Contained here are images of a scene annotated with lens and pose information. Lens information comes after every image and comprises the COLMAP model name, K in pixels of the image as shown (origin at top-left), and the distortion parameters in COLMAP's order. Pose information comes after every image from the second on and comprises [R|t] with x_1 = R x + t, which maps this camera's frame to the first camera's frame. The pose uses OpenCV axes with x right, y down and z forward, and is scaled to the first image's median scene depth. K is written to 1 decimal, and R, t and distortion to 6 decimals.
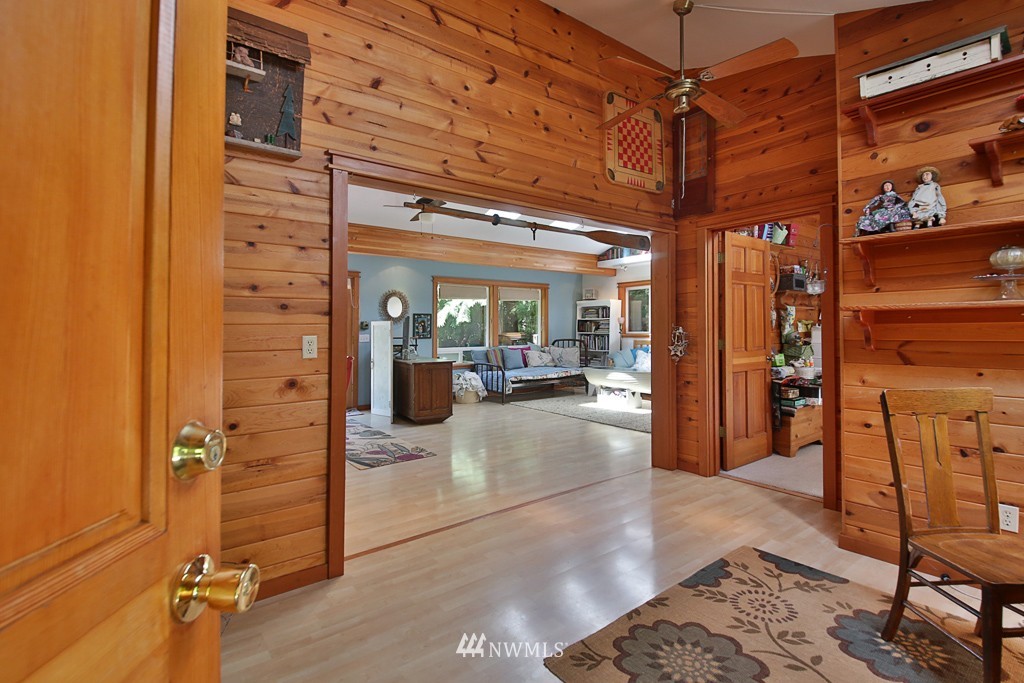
lens RADIAL K [[466.8, 0, 511.4], [0, 466.8, 324.6], [0, 0, 1]] dist [0.000078, -0.024563]
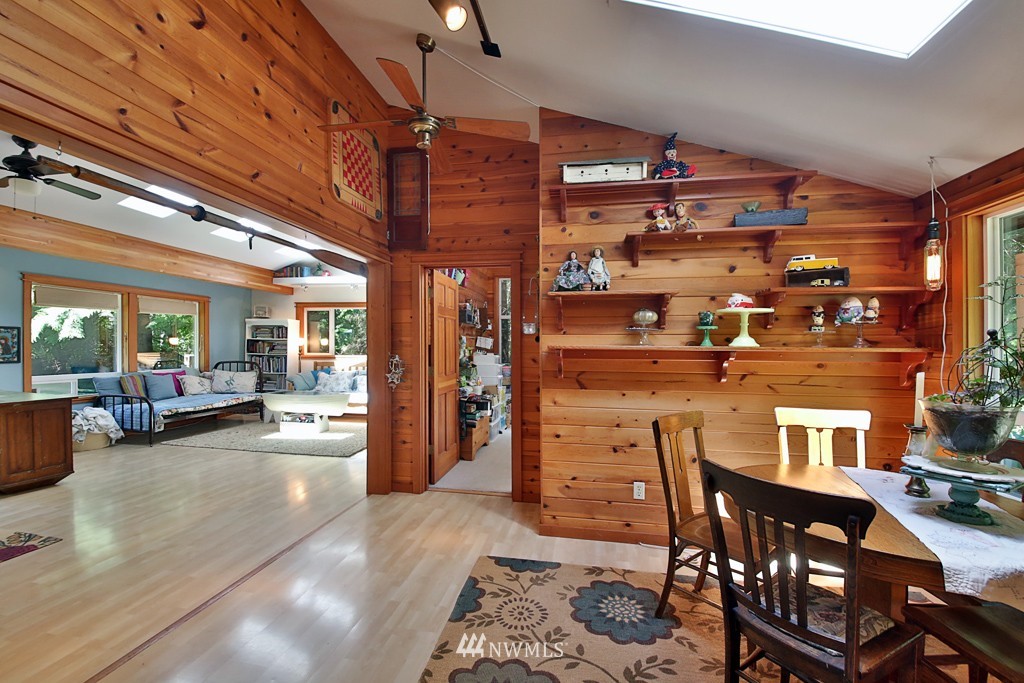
lens RADIAL K [[423.6, 0, 509.9], [0, 423.6, 353.2], [0, 0, 1]] dist [0.017823, -0.026757]
pose [[0.745373, 0.007702, 0.666603, -0.086468], [-0.022876, 0.999640, 0.014029, -0.019711], [-0.666255, -0.025706, 0.745281, 0.131734]]
